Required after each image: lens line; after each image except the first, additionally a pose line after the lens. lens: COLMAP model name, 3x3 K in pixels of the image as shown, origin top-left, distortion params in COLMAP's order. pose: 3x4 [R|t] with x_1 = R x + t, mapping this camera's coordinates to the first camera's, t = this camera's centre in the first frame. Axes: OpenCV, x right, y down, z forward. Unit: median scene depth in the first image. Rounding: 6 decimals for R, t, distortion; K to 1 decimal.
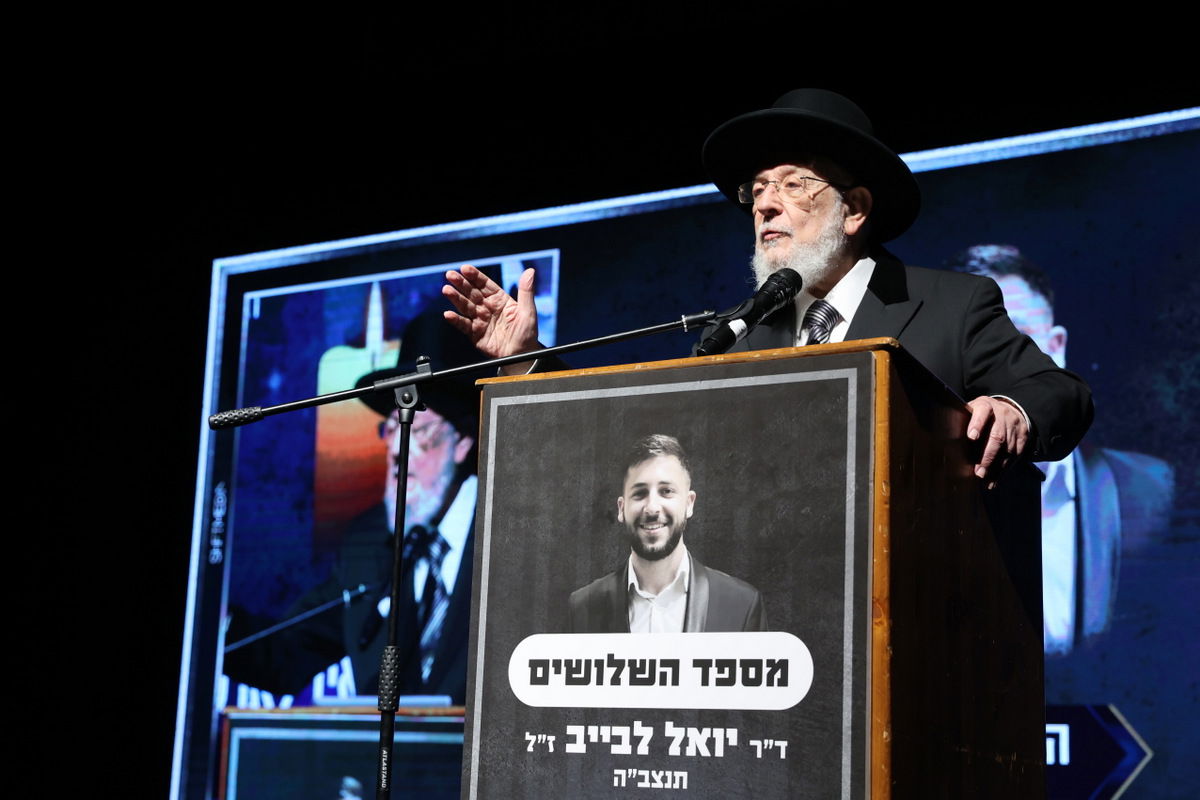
lens RADIAL K [[2094.5, 0, 596.6], [0, 2094.5, 425.0], [0, 0, 1]] dist [0.144437, 0.139194]
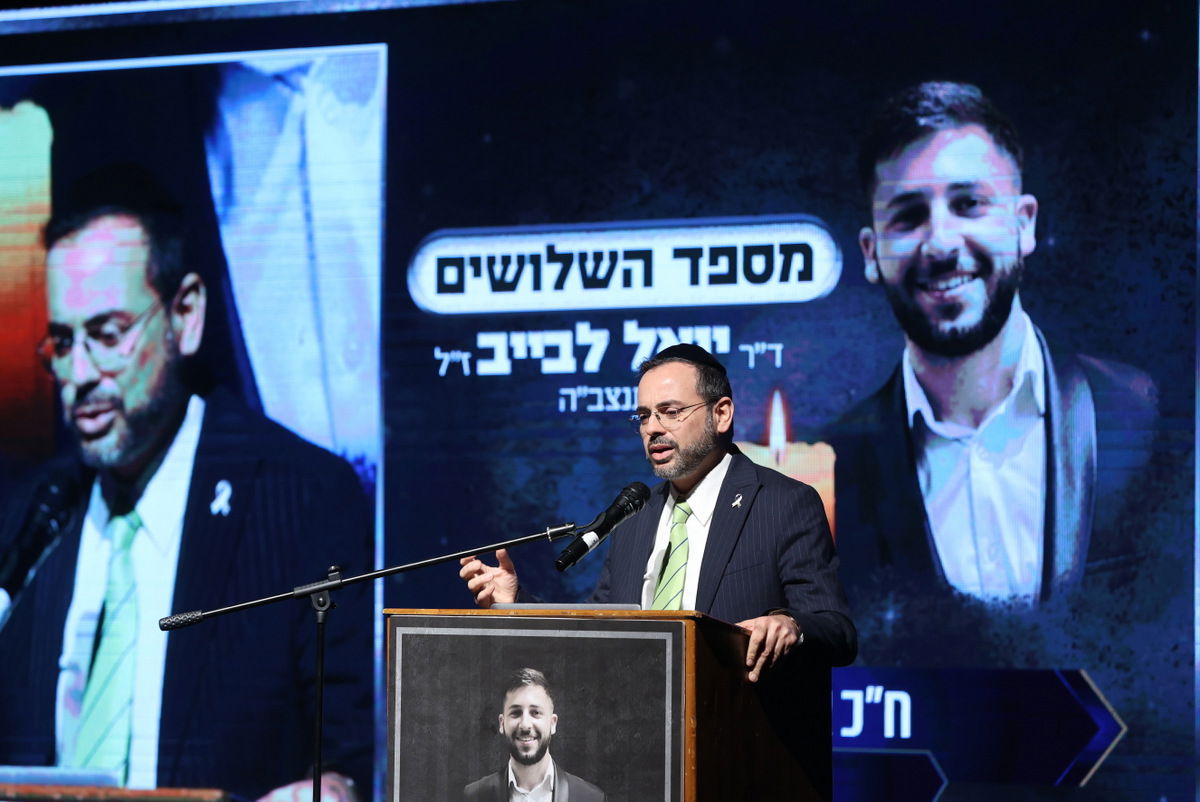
lens RADIAL K [[4579.7, 0, 600.0], [0, 4579.7, 401.0], [0, 0, 1]] dist [0.314886, 1.302333]
pose [[0.998742, -0.028787, 0.041049, -0.039462], [0.022455, 0.988859, 0.147152, -0.587896], [-0.044828, -0.146045, 0.988262, -1.839054]]
